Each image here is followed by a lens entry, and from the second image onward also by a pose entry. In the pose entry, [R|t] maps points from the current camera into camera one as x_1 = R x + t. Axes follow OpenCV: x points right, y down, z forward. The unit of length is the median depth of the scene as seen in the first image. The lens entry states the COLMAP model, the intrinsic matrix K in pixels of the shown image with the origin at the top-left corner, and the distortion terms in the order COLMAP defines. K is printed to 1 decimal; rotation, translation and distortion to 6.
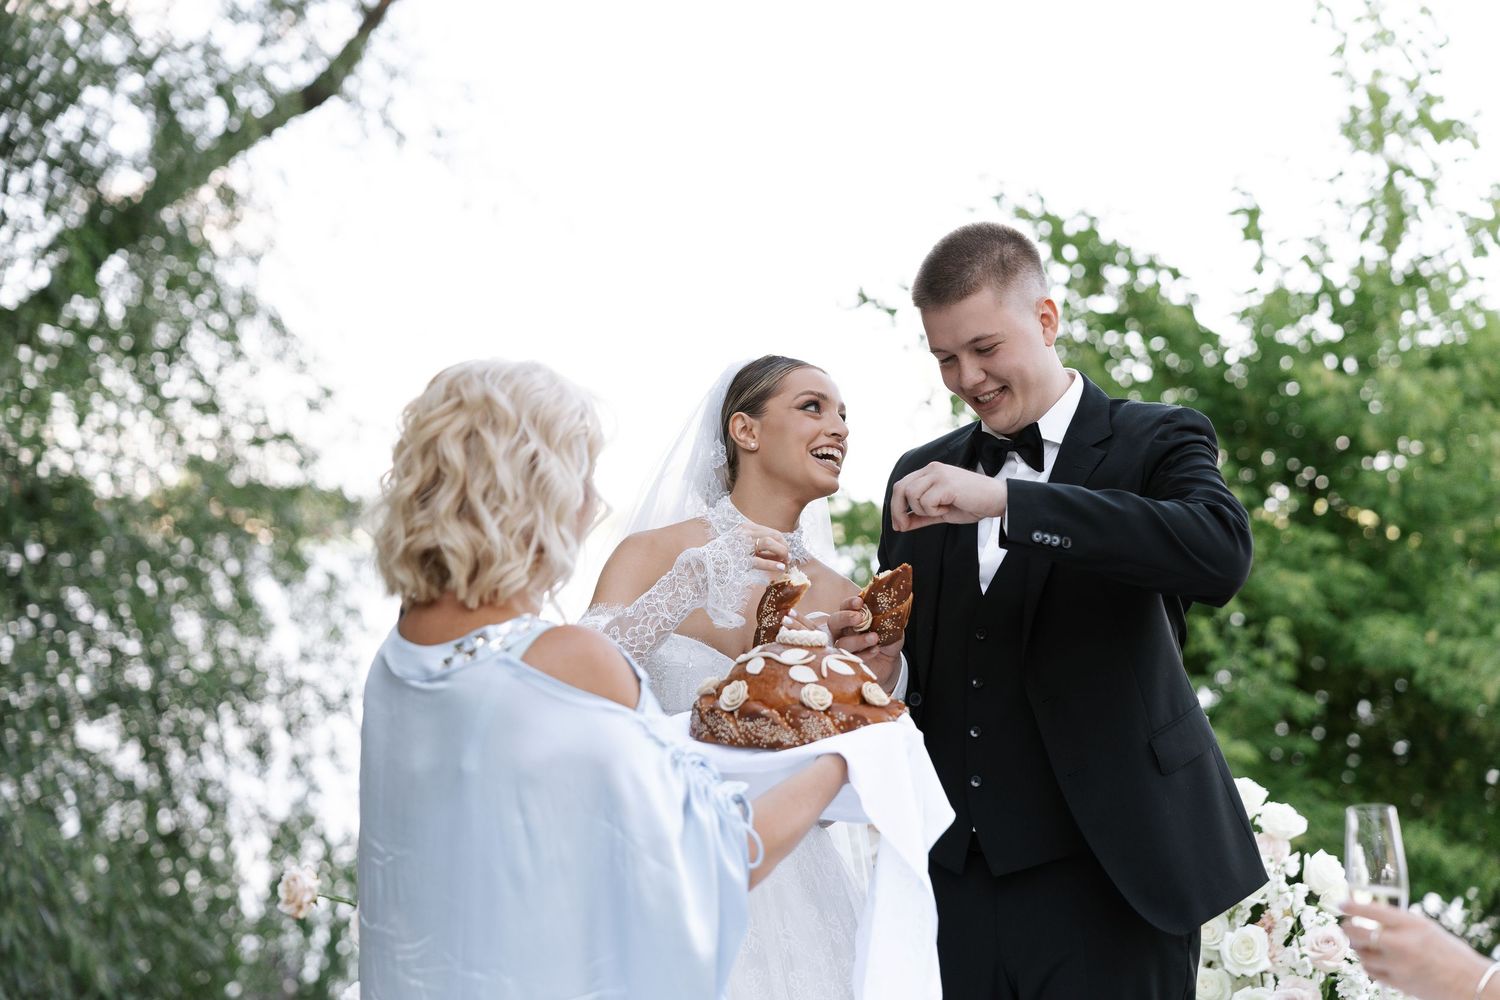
lens RADIAL K [[2919.1, 0, 761.9], [0, 2919.1, 507.0], [0, 0, 1]] dist [0.024585, 0.000000]
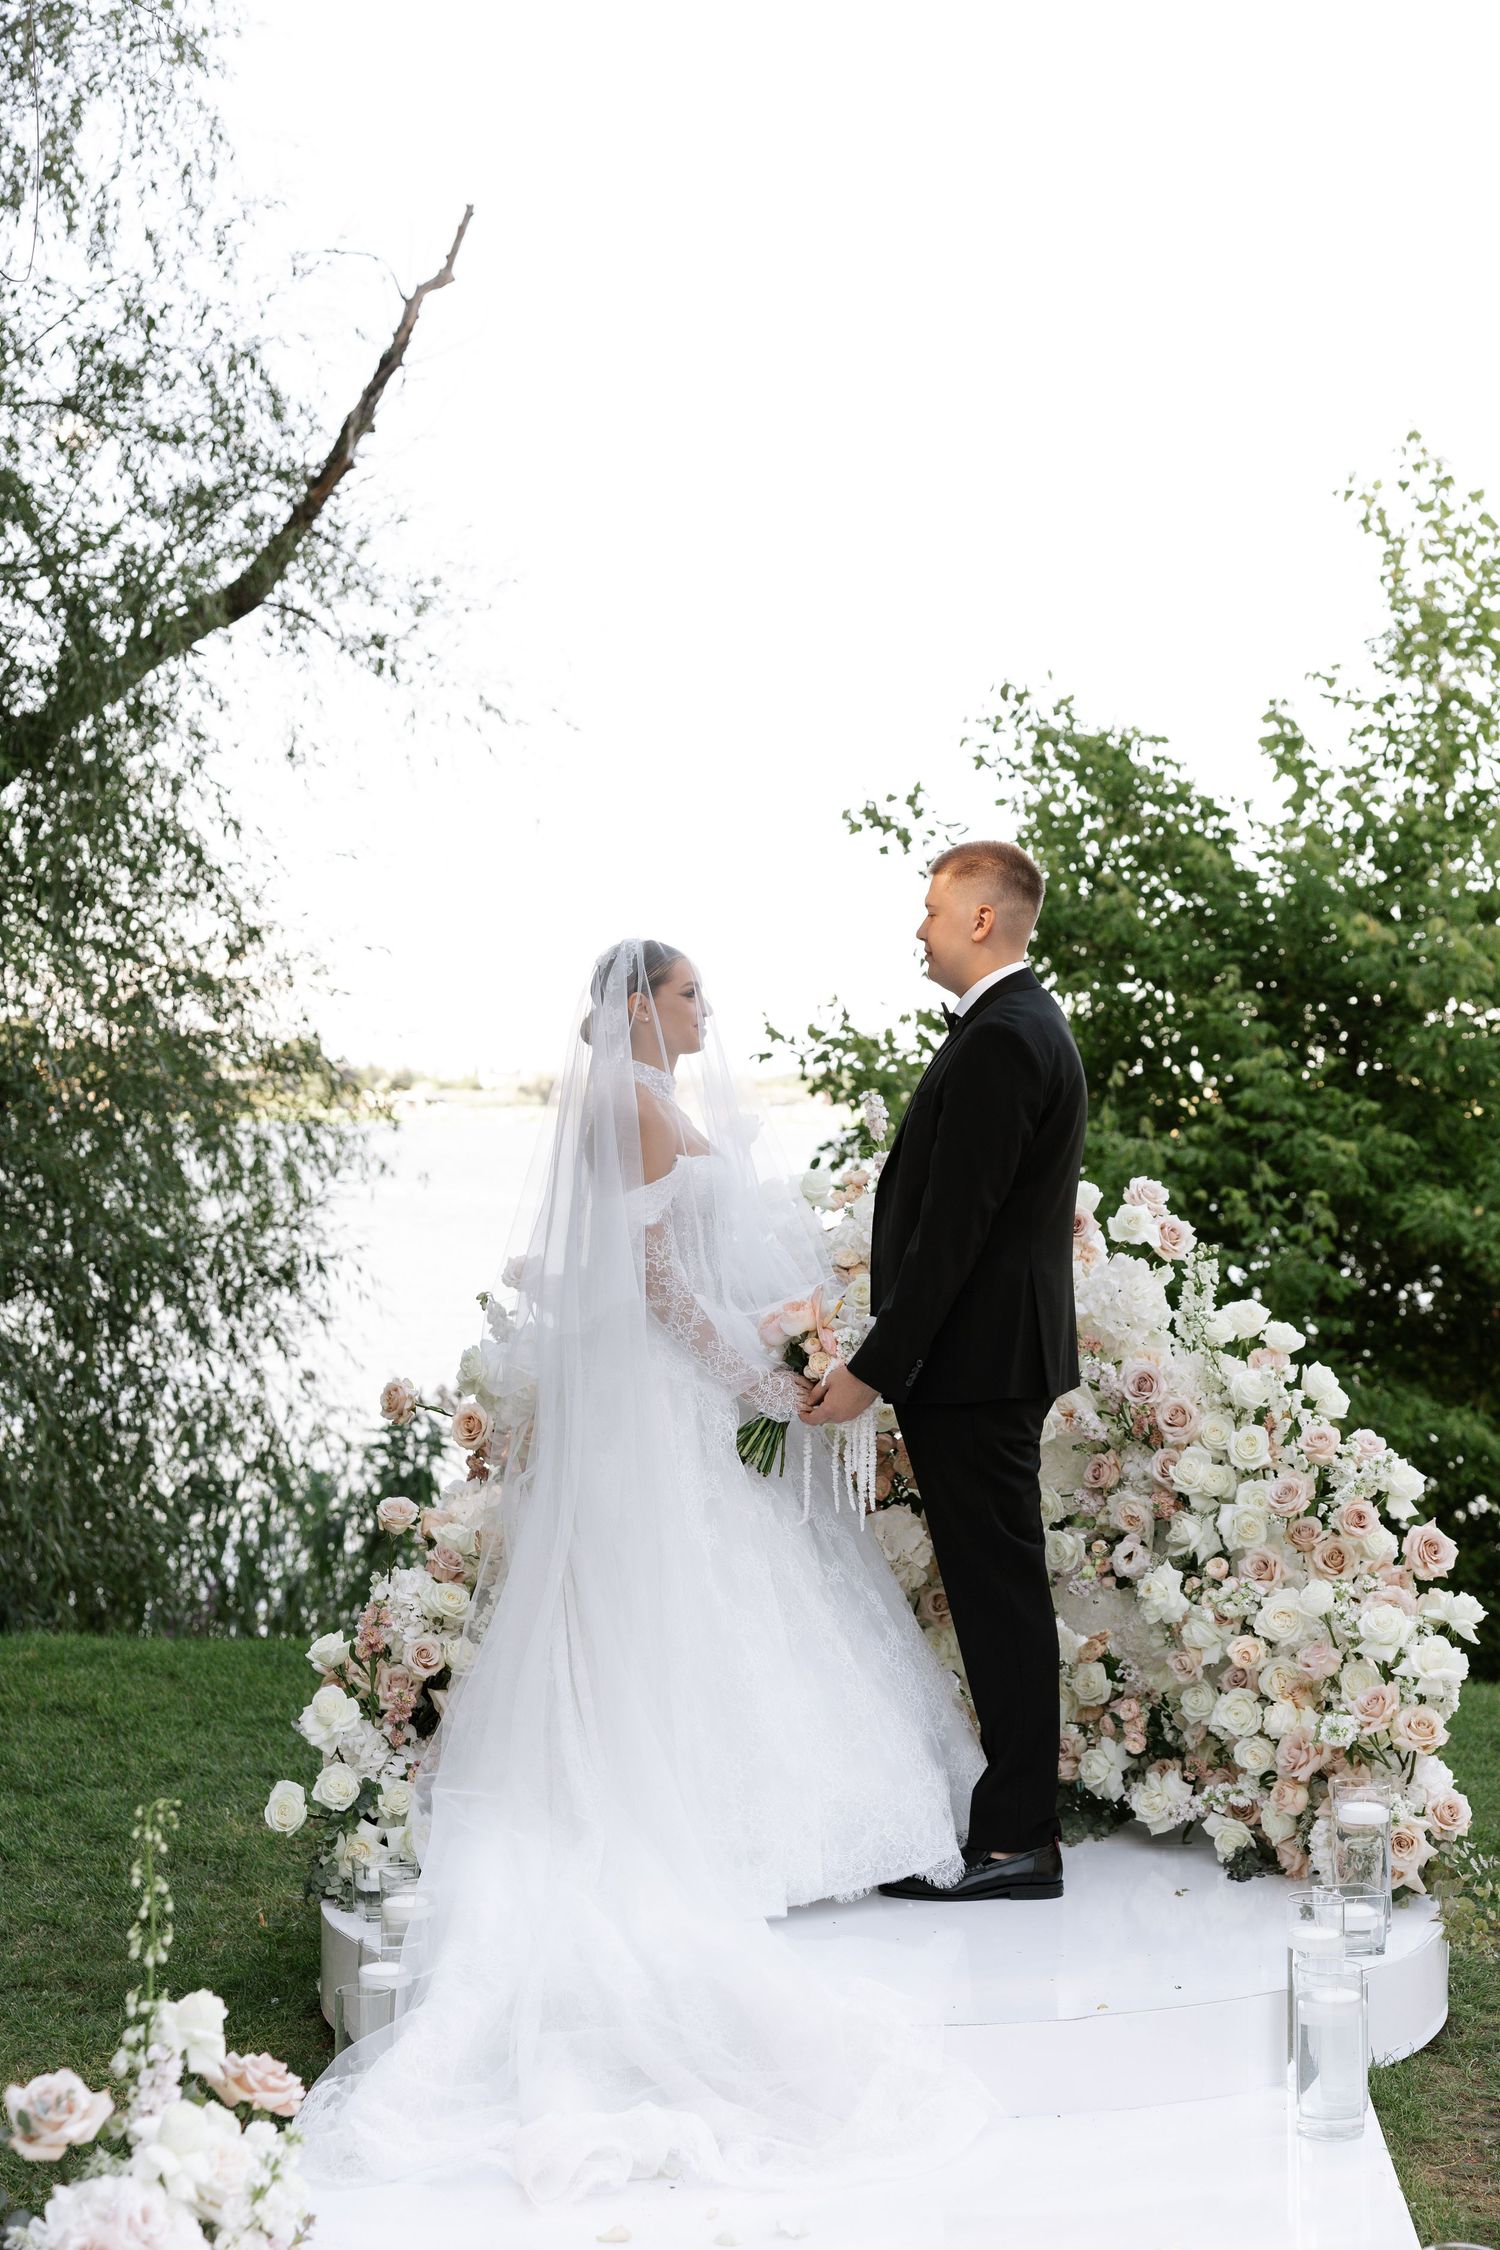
lens RADIAL K [[3561.8, 0, 774.4], [0, 3561.8, 1096.6], [0, 0, 1]] dist [-0.032953, 0.000000]
pose [[0.999817, 0.005218, 0.018429, -0.013531], [-0.005343, 0.999963, 0.006699, 0.002426], [-0.018394, -0.006796, 0.999808, -0.114139]]
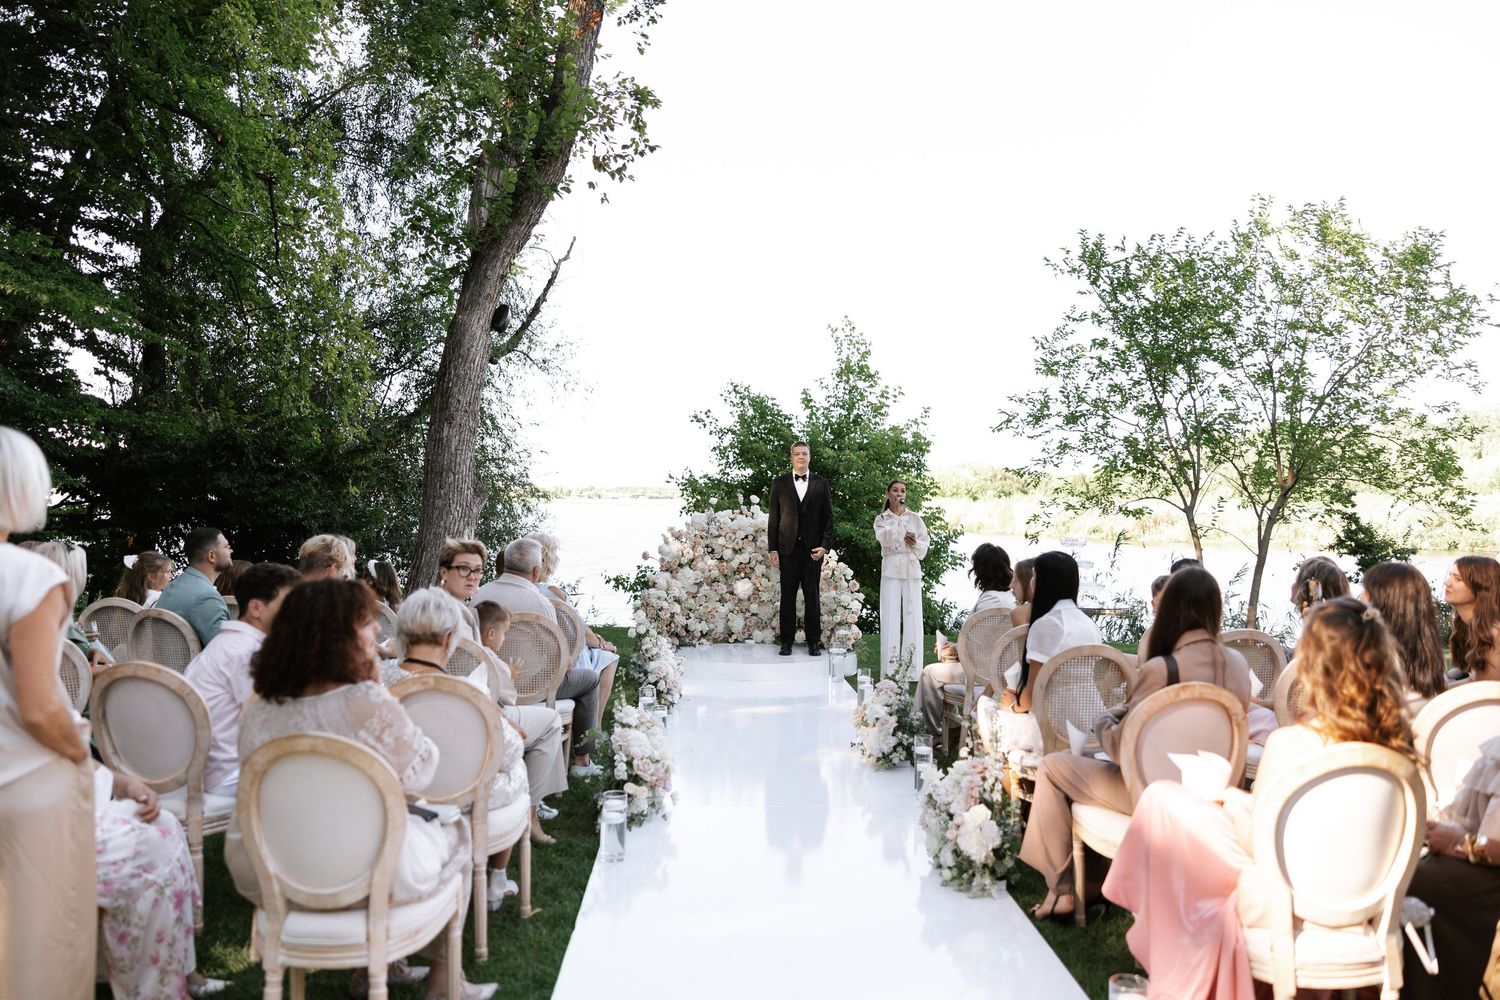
lens RADIAL K [[1212.1, 0, 749.0], [0, 1212.1, 514.0], [0, 0, 1]] dist [0.034258, -0.013253]
pose [[0.991476, 0.018425, 0.128984, -0.084555], [-0.021175, 0.999576, 0.019977, 0.002192], [-0.128561, -0.022538, 0.991445, -0.405320]]
